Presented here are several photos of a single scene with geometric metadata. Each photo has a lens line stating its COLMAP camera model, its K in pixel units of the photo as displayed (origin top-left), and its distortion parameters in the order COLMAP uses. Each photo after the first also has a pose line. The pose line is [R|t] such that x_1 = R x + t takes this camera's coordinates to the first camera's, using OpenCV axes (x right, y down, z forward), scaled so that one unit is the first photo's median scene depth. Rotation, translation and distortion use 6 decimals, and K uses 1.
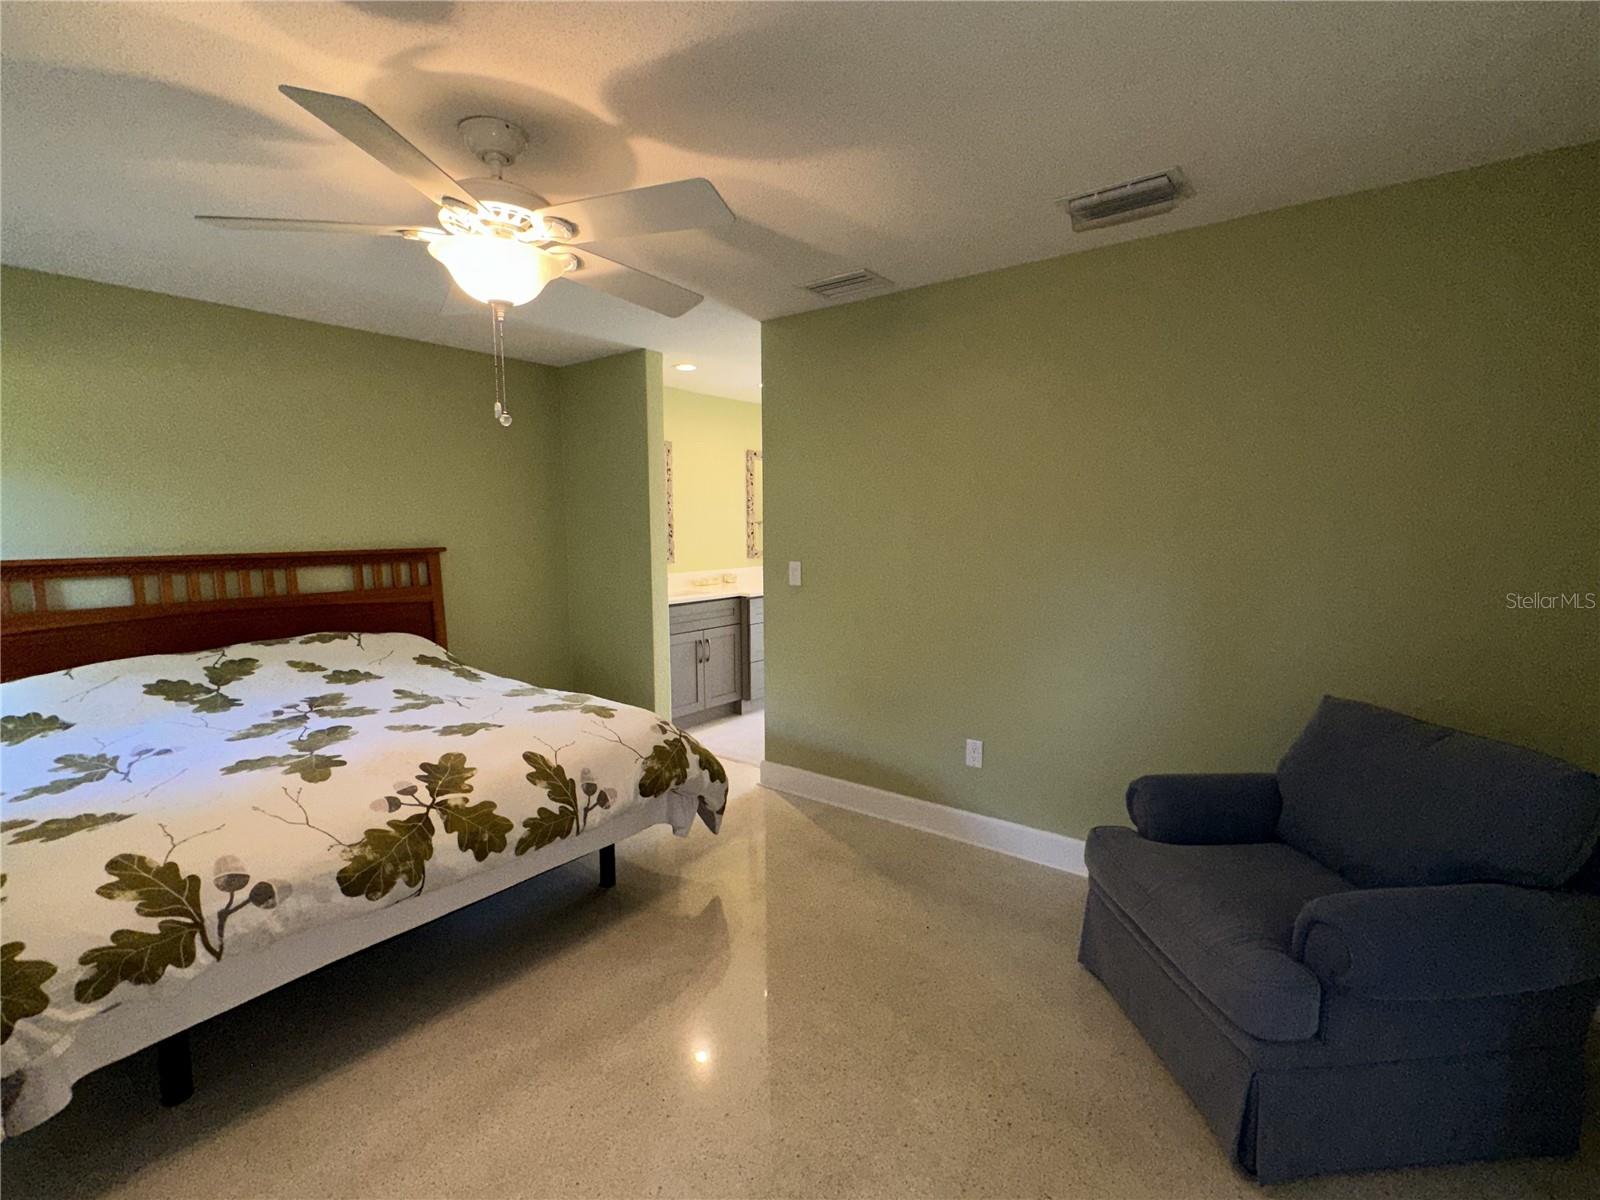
lens RADIAL K [[738.4, 0, 794.3], [0, 738.4, 602.4], [0, 0, 1]] dist [0.000090, 0.000169]
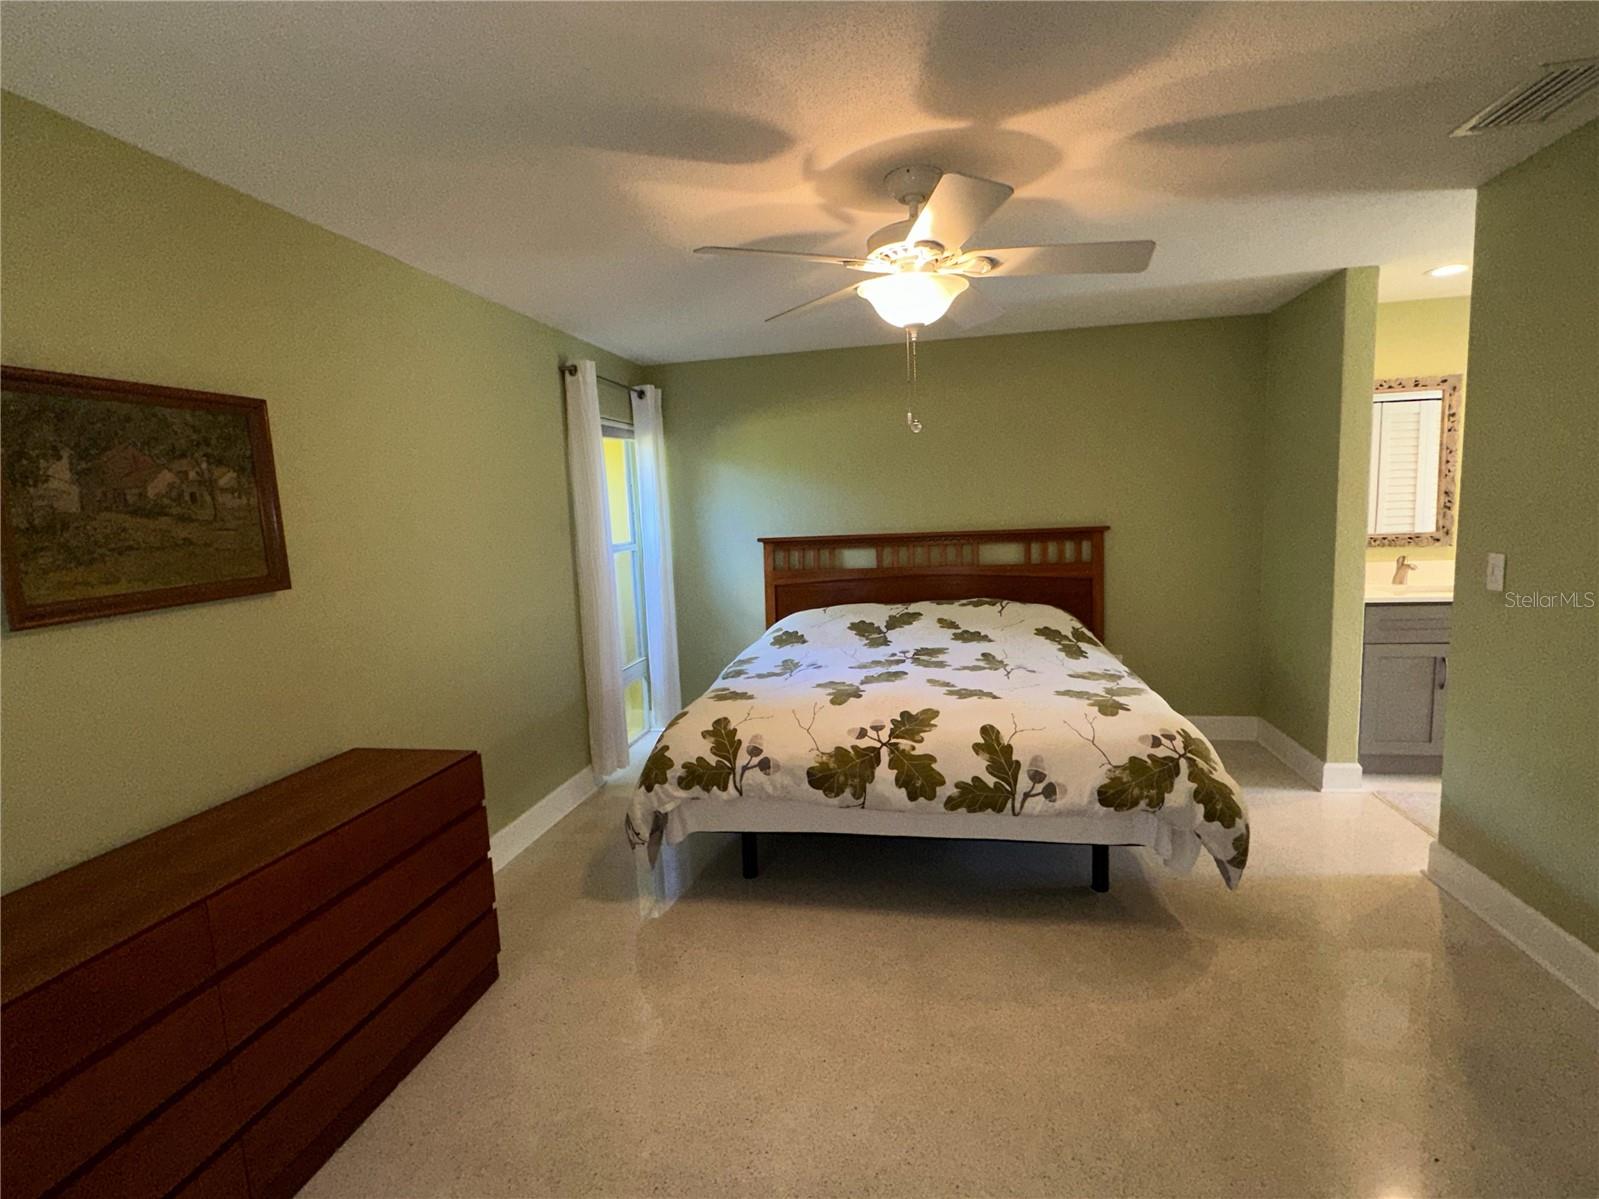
lens RADIAL K [[769.4, 0, 802.8], [0, 769.4, 601.9], [0, 0, 1]] dist [0.002111, 0.000056]
pose [[0.458384, 0.093175, -0.883857, 0.514482], [-0.057963, 0.995506, 0.074884, -0.046761], [0.886862, 0.016905, 0.461725, 0.248208]]
